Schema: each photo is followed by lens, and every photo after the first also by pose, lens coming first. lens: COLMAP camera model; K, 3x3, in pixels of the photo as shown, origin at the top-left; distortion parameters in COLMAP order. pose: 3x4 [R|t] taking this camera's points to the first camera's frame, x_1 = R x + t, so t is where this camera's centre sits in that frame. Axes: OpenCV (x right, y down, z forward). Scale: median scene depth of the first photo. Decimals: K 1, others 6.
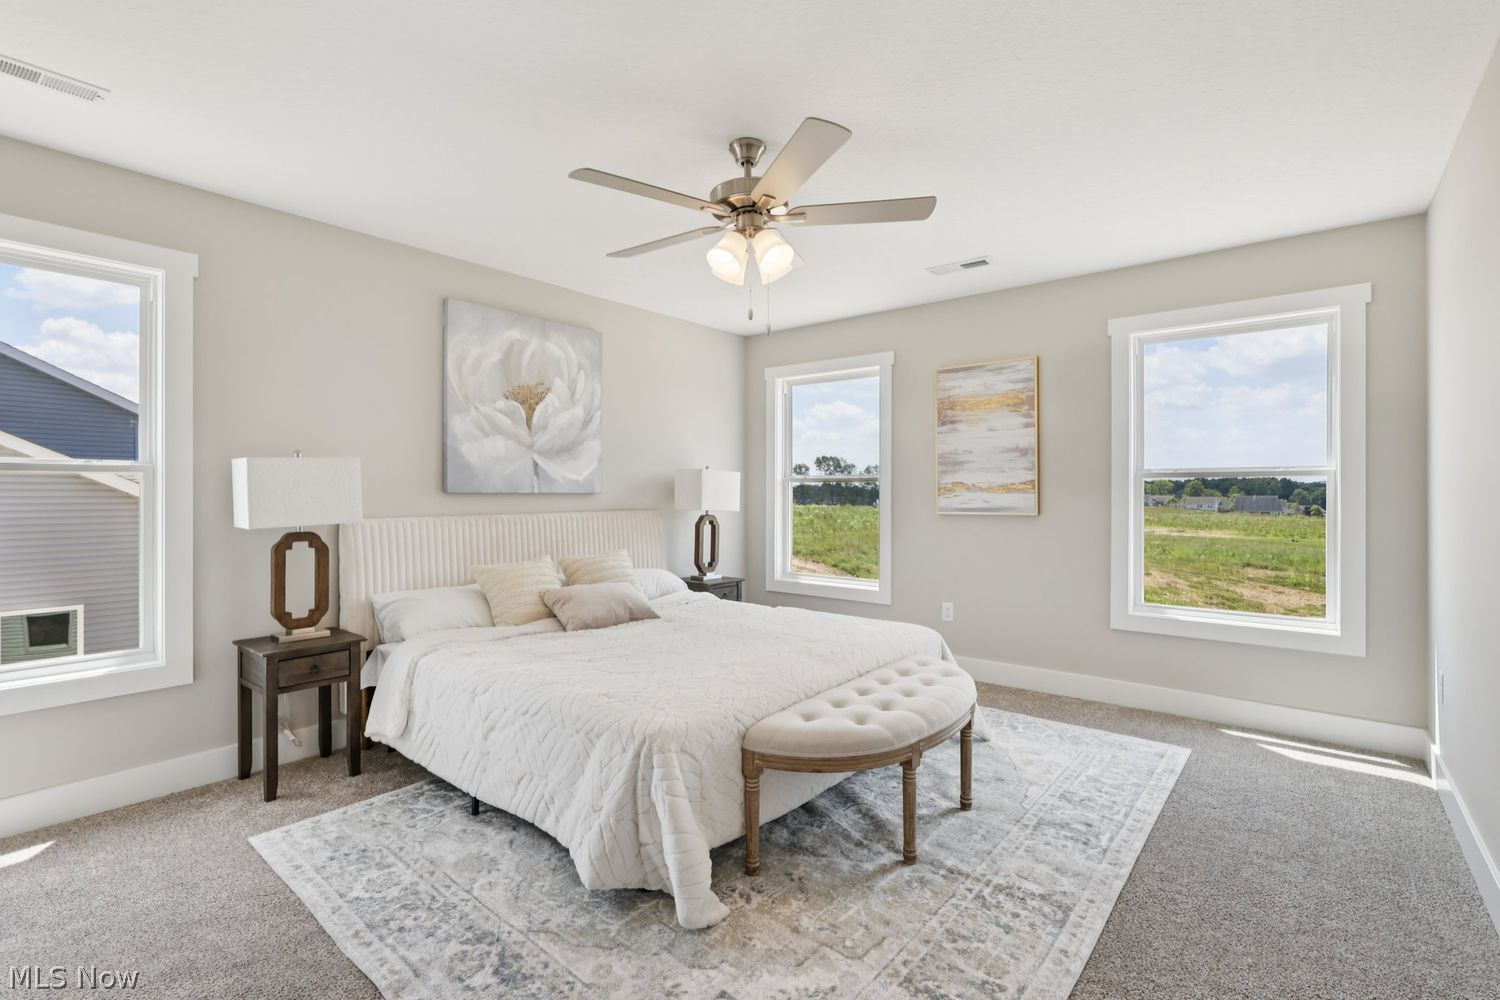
lens RADIAL K [[691.6, 0, 754.1], [0, 691.6, 492.1], [0, 0, 1]] dist [-0.003460, -0.000291]
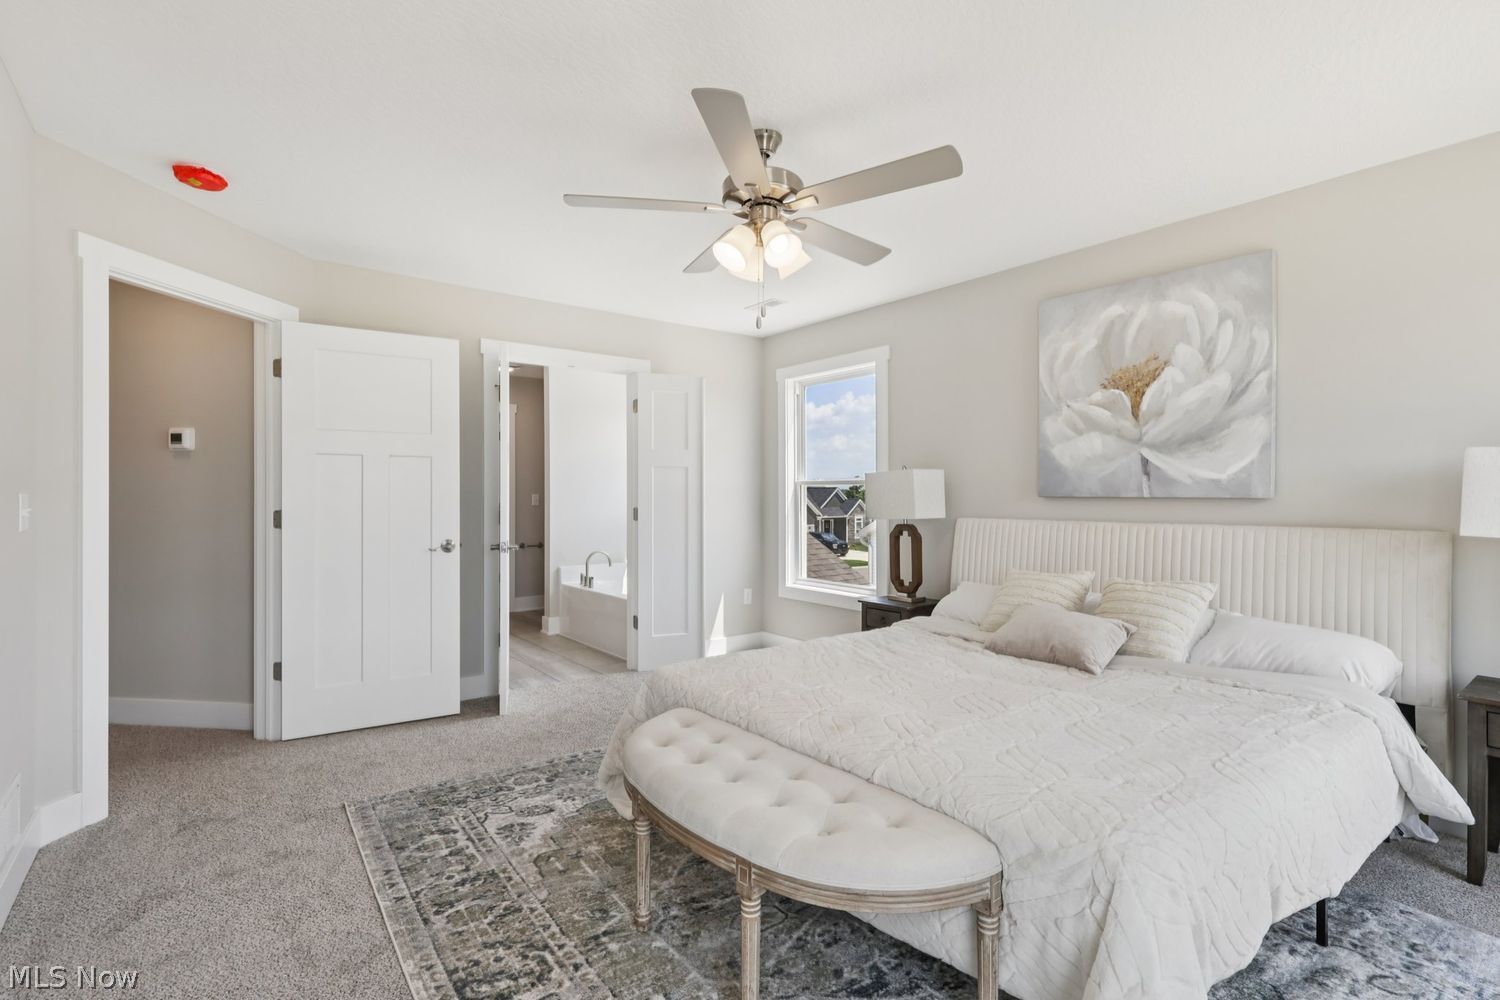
lens RADIAL K [[691.6, 0, 748.3], [0, 691.6, 502.9], [0, 0, 1]] dist [-0.003460, -0.000291]
pose [[-0.226641, 0.014785, -0.973866, 0.579014], [0.001908, 0.999890, 0.014736, -0.004788], [0.973976, 0.001482, -0.226645, 0.744534]]
